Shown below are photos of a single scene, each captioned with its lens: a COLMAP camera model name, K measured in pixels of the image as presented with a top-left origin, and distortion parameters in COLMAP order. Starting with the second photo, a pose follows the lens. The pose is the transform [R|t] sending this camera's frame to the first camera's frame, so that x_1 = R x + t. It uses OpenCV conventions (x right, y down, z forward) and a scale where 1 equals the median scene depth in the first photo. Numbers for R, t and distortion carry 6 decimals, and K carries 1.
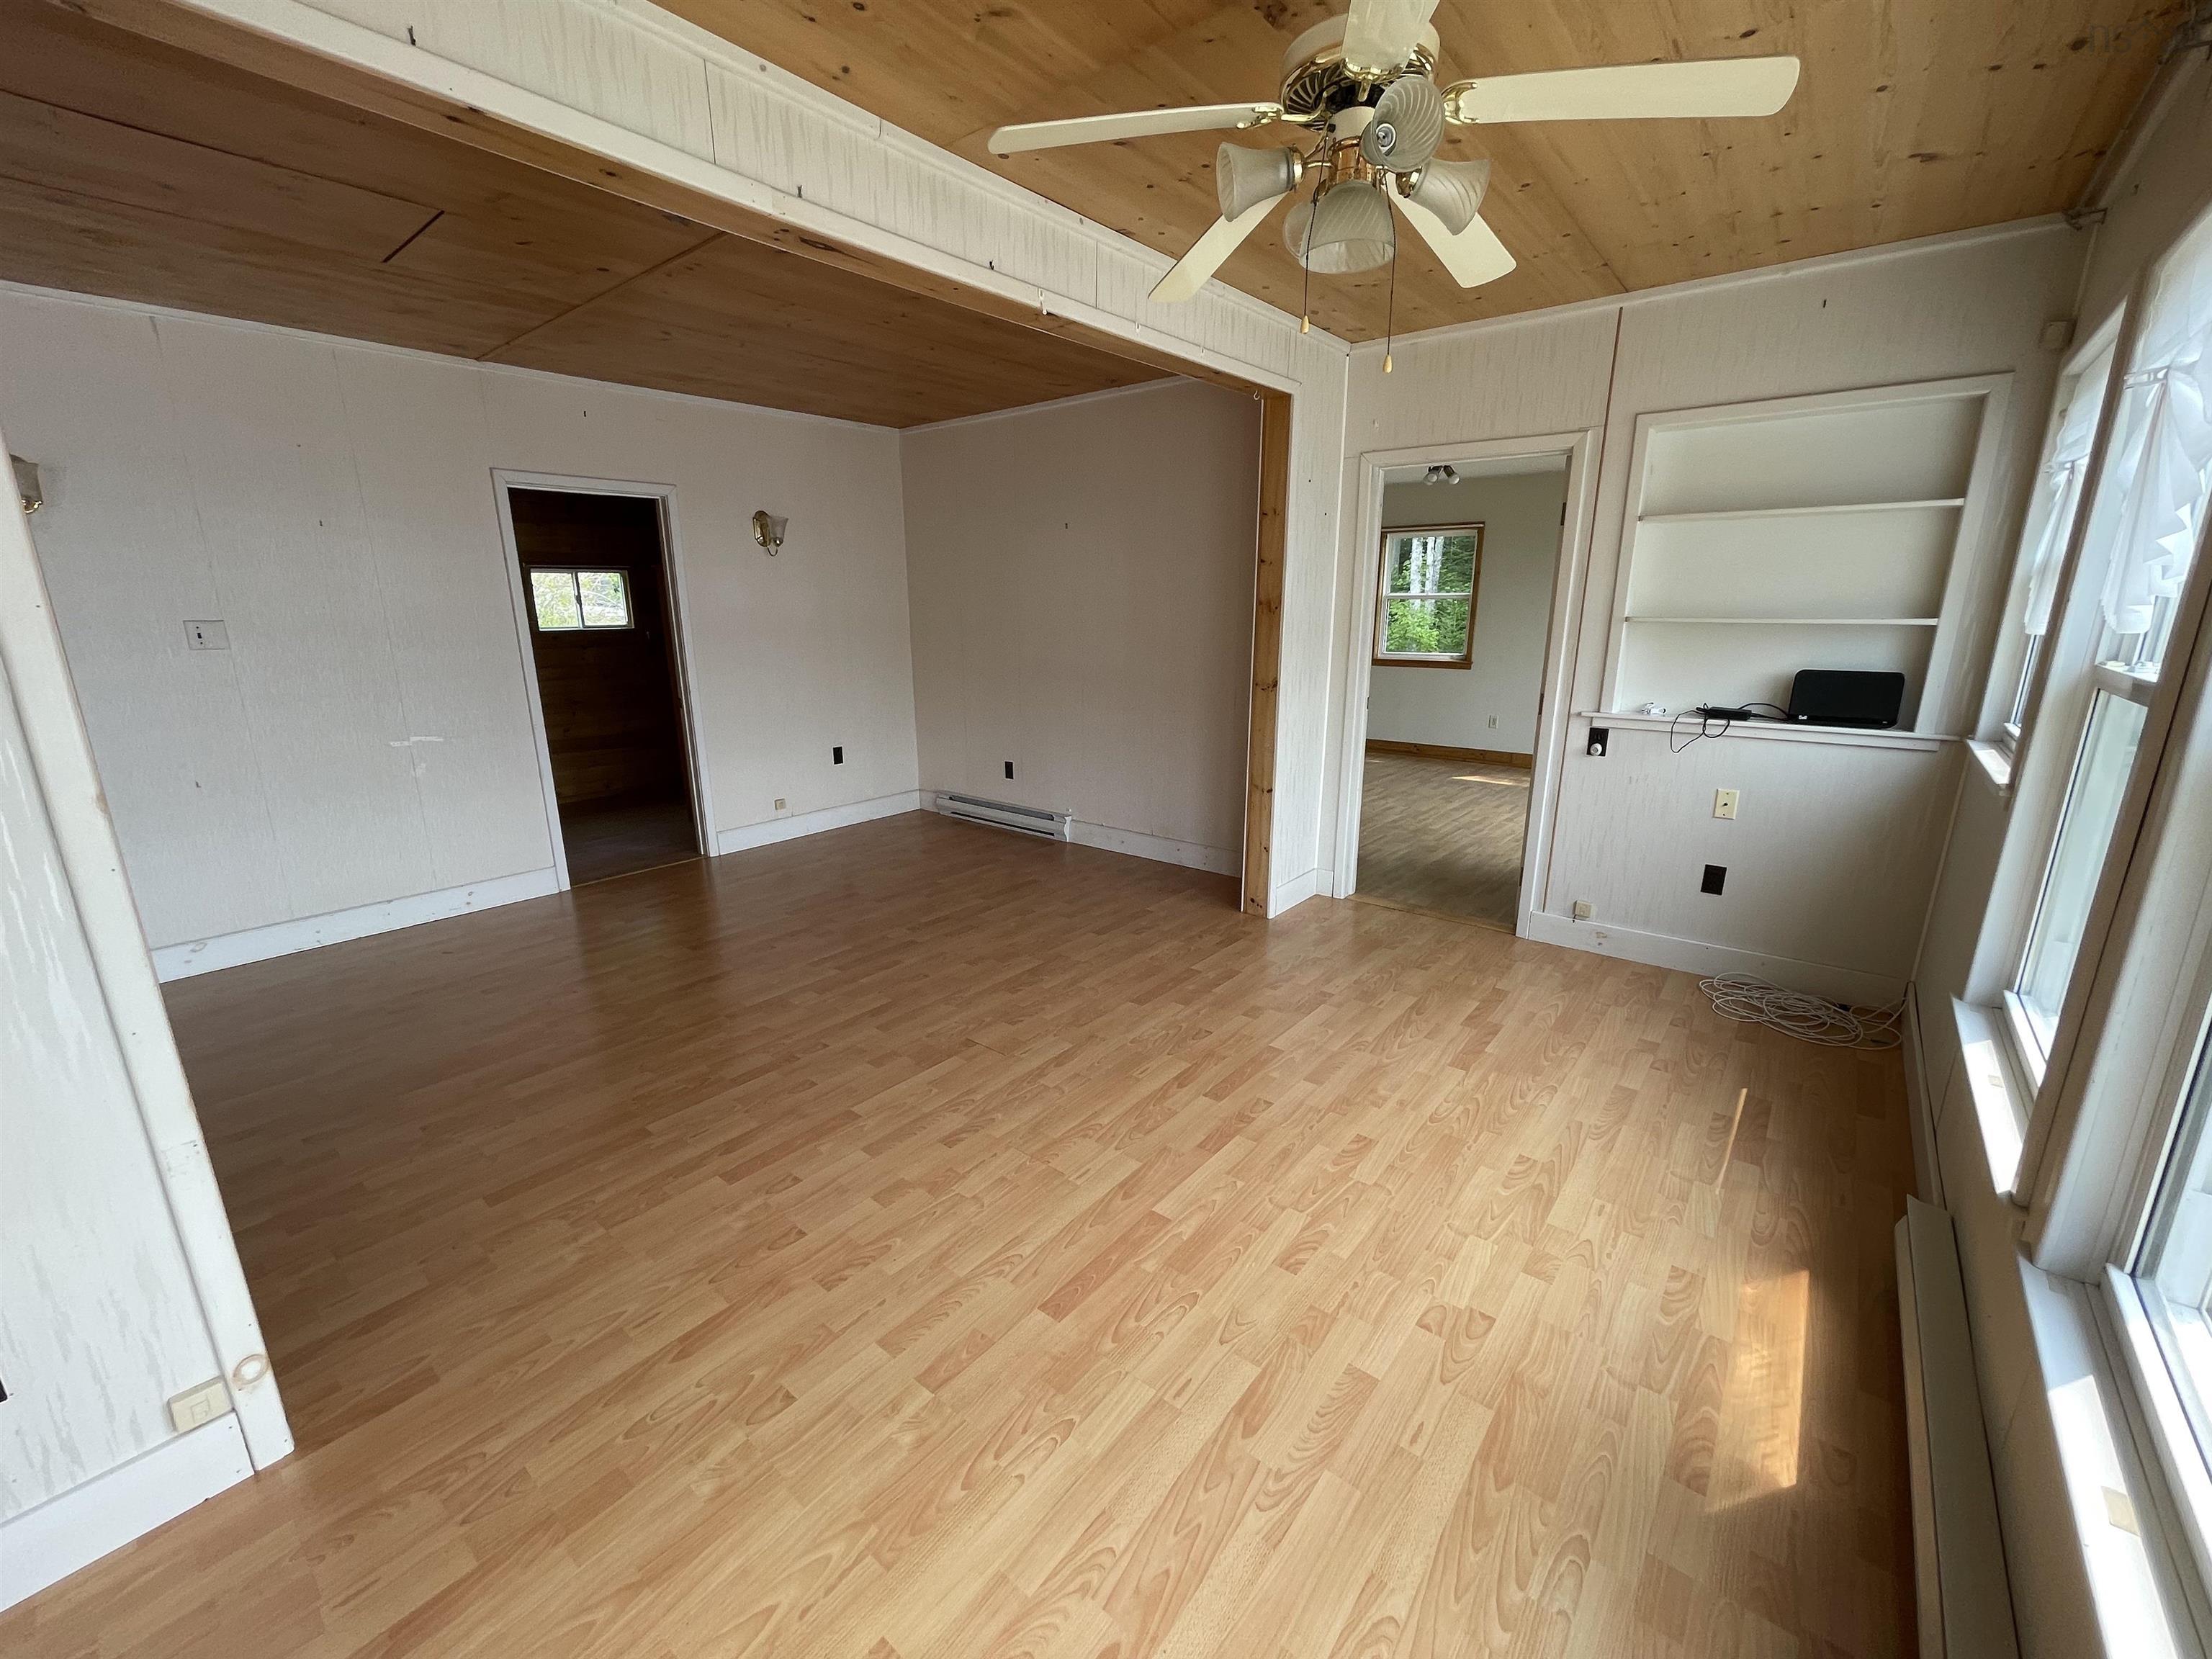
lens RADIAL K [[893.3, 0, 1102.4], [0, 893.3, 831.7], [0, 0, 1]] dist [-0.001362, -0.000089]
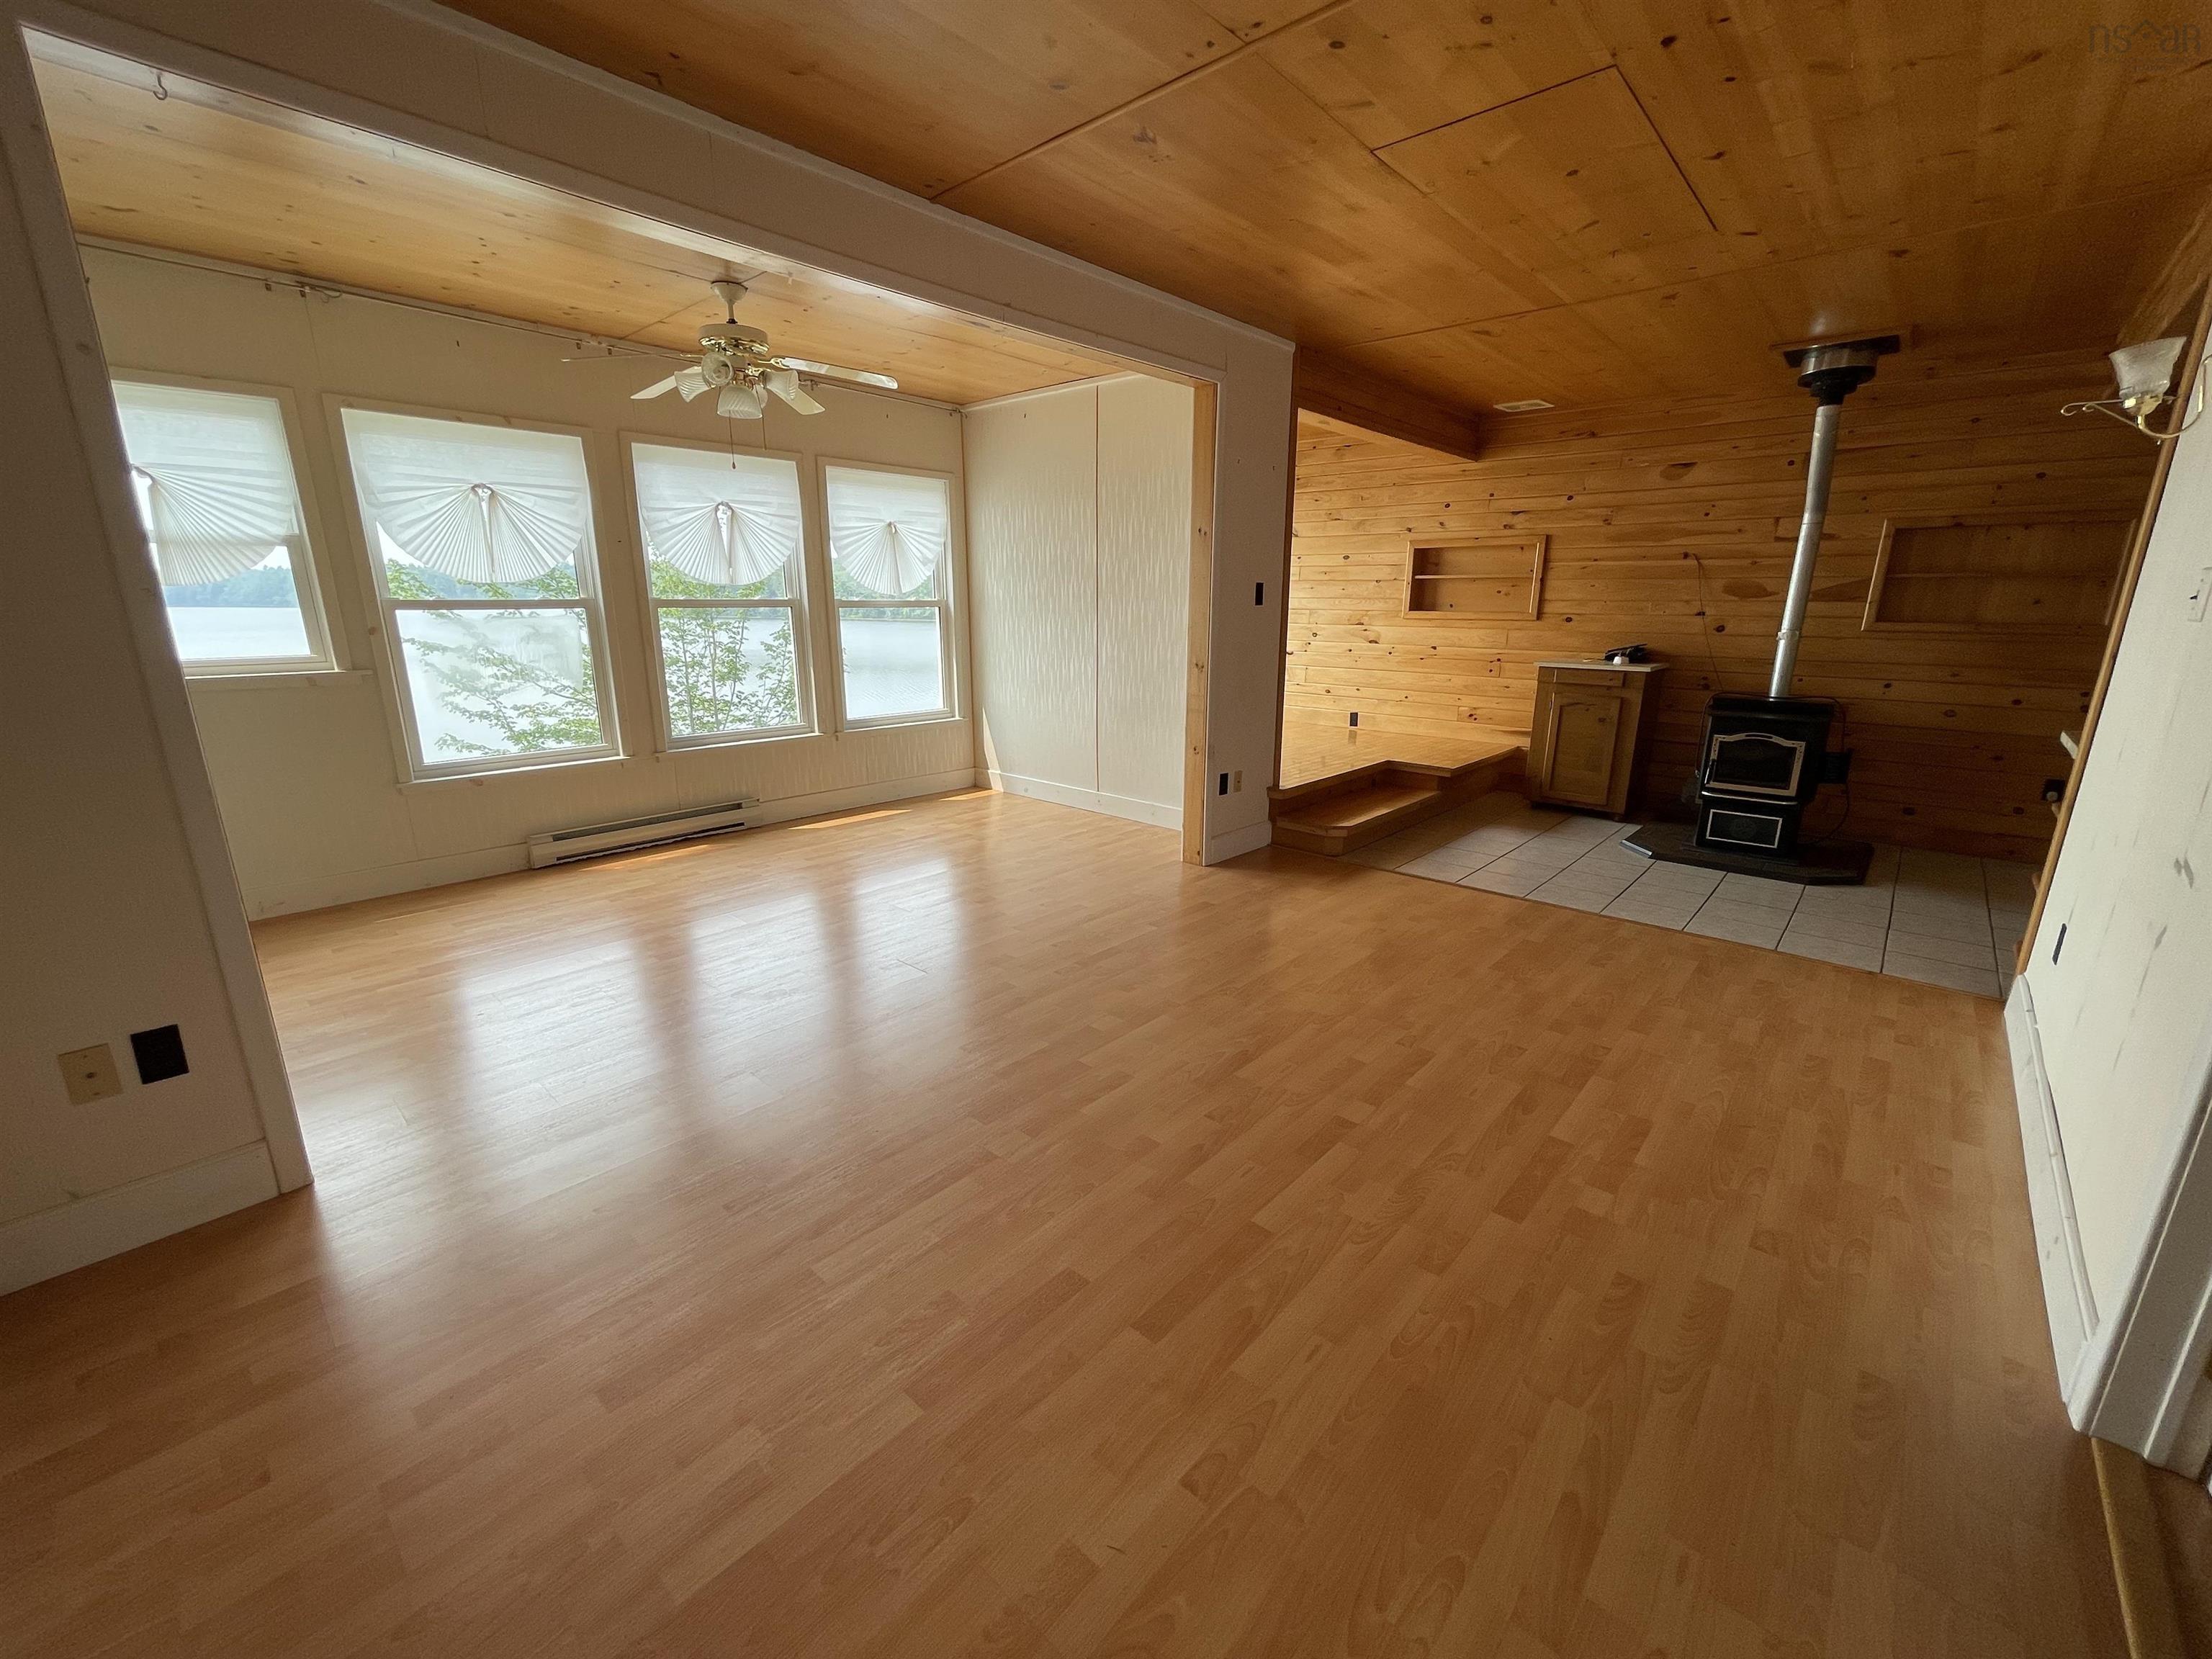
lens RADIAL K [[893.3, 0, 1102.4], [0, 893.3, 831.7], [0, 0, 1]] dist [-0.001362, -0.000089]
pose [[-0.998680, -0.010405, 0.050290, -0.391399], [0.015105, 0.876426, 0.481300, -0.400172], [-0.049084, 0.481425, -0.875112, 1.744784]]
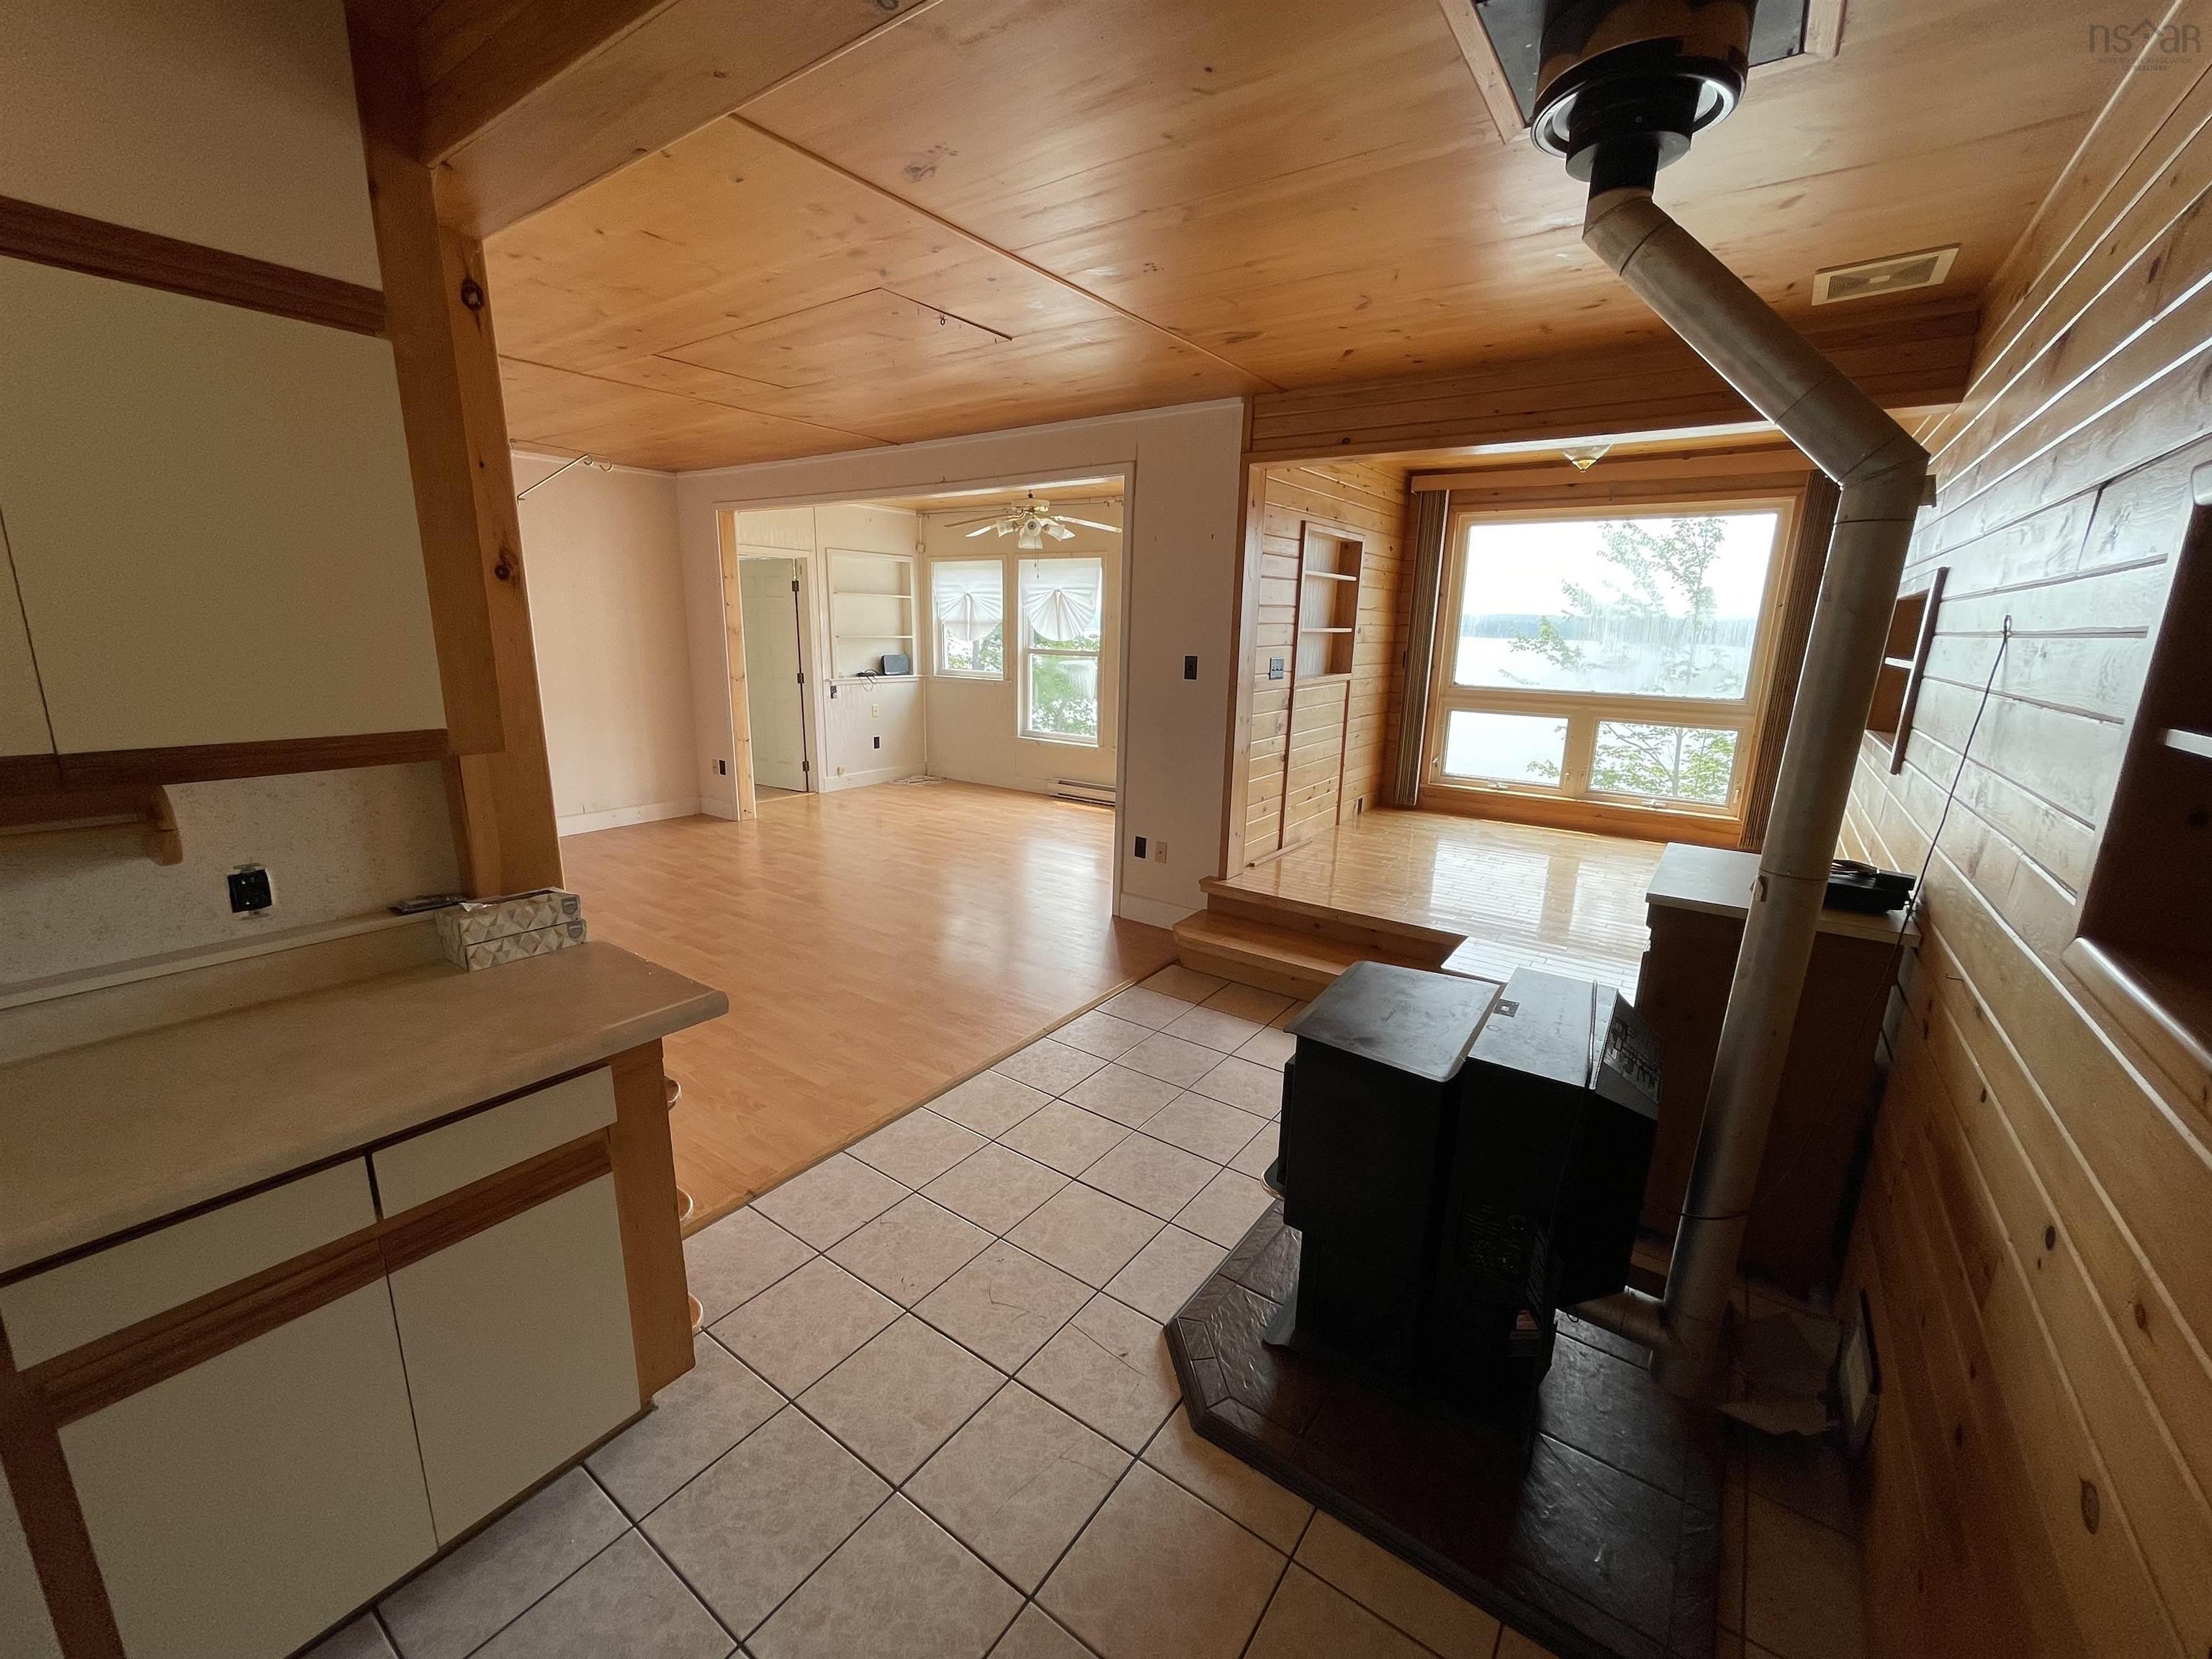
lens RADIAL K [[893.3, 0, 1102.4], [0, 893.3, 831.7], [0, 0, 1]] dist [-0.001362, -0.000089]
pose [[-0.066194, -0.223971, 0.972345, -1.920498], [0.223511, 0.946391, 0.233208, -0.157489], [-0.972451, 0.232767, -0.012586, 0.524510]]
